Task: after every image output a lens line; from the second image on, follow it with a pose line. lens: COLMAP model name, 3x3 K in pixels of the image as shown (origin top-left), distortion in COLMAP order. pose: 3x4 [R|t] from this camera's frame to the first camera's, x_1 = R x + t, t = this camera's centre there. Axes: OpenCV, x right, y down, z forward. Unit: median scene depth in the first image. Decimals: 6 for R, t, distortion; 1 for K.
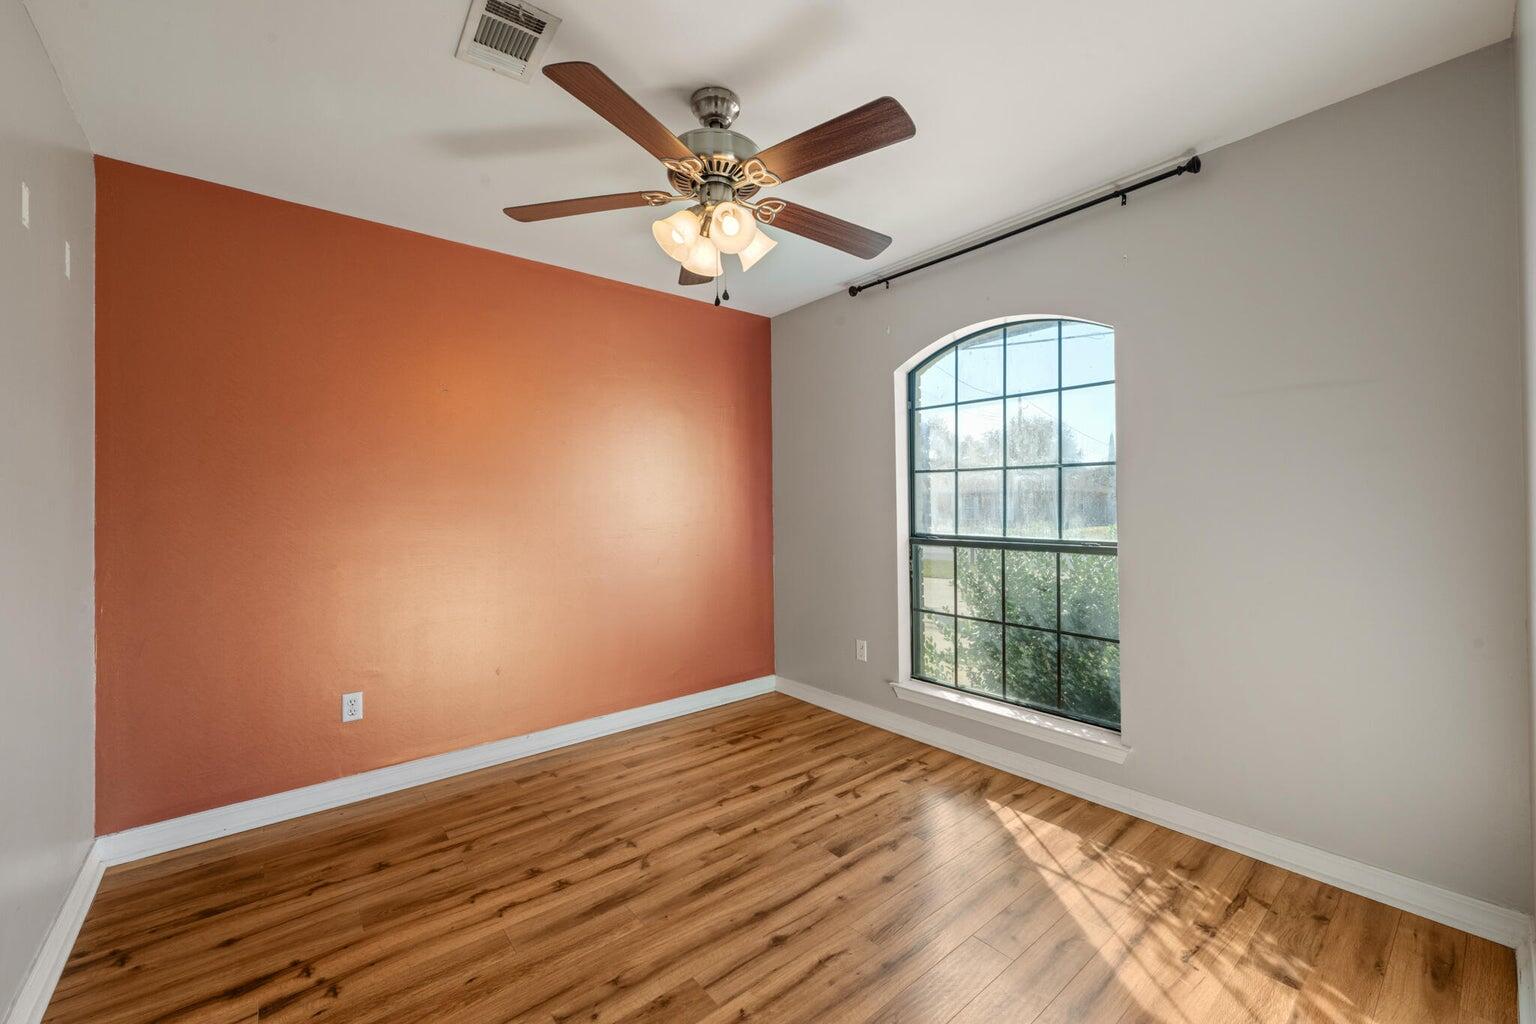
lens RADIAL K [[595.0, 0, 774.0], [0, 595.0, 501.5], [0, 0, 1]] dist [-0.004197, -0.000099]
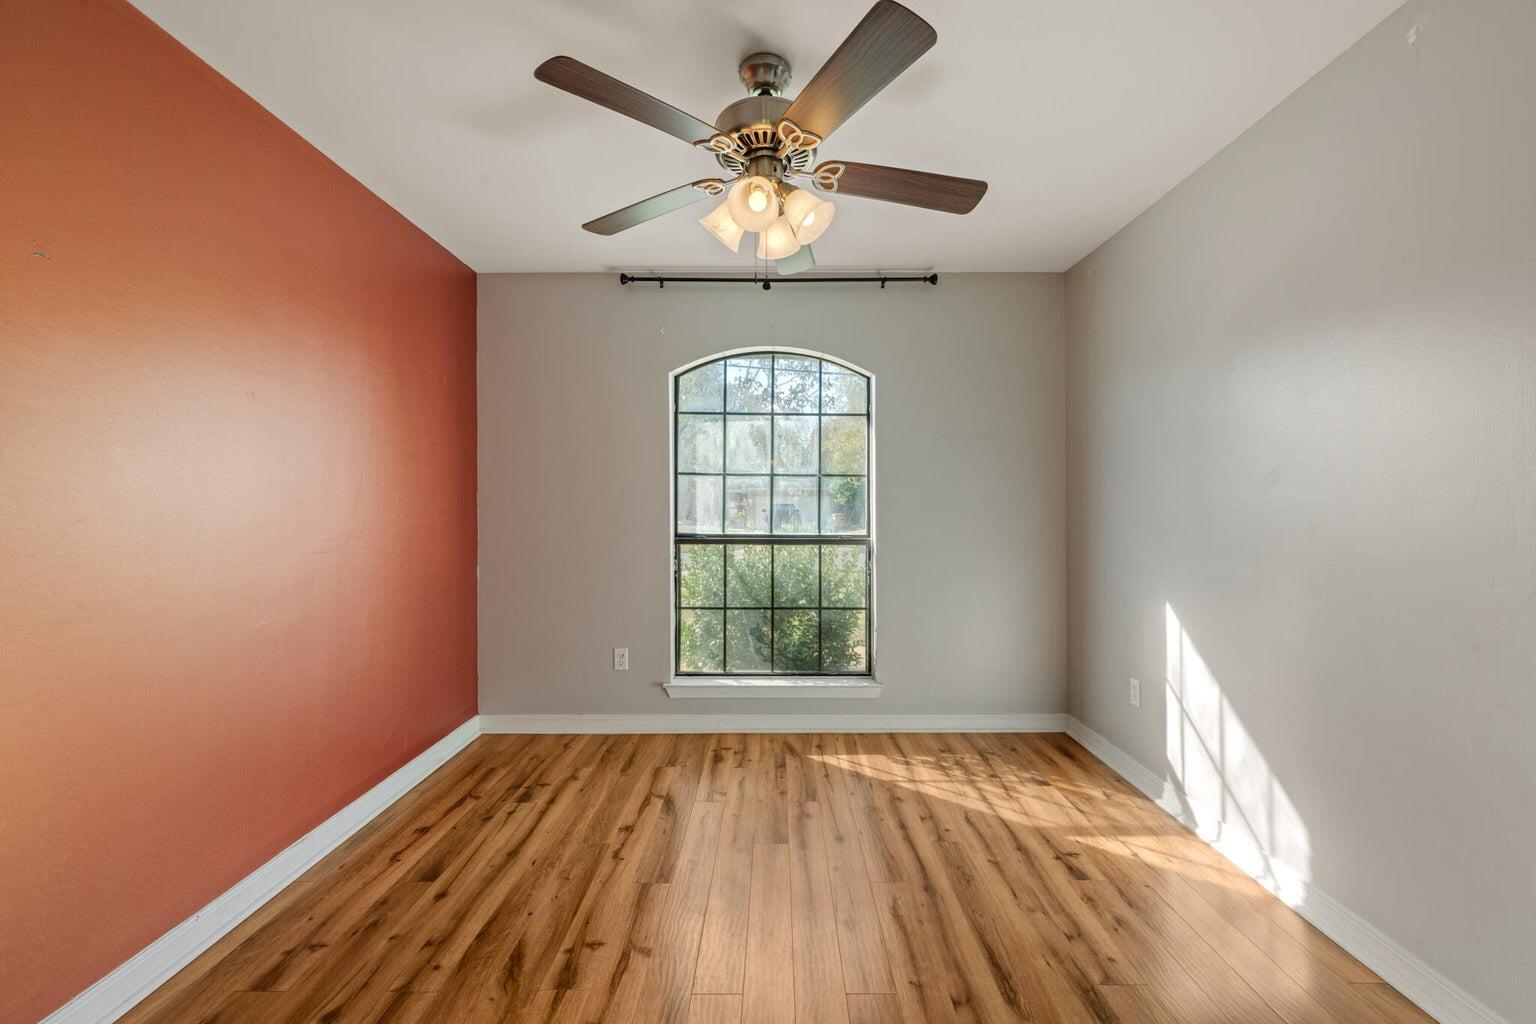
lens RADIAL K [[595.4, 0, 773.7], [0, 595.4, 503.4], [0, 0, 1]] dist [-0.009703, 0.000022]
pose [[0.651244, 0.010995, 0.758789, -0.500708], [-0.009147, 0.999936, -0.006638, 0.007531], [-0.758813, -0.002618, 0.651303, 0.242803]]
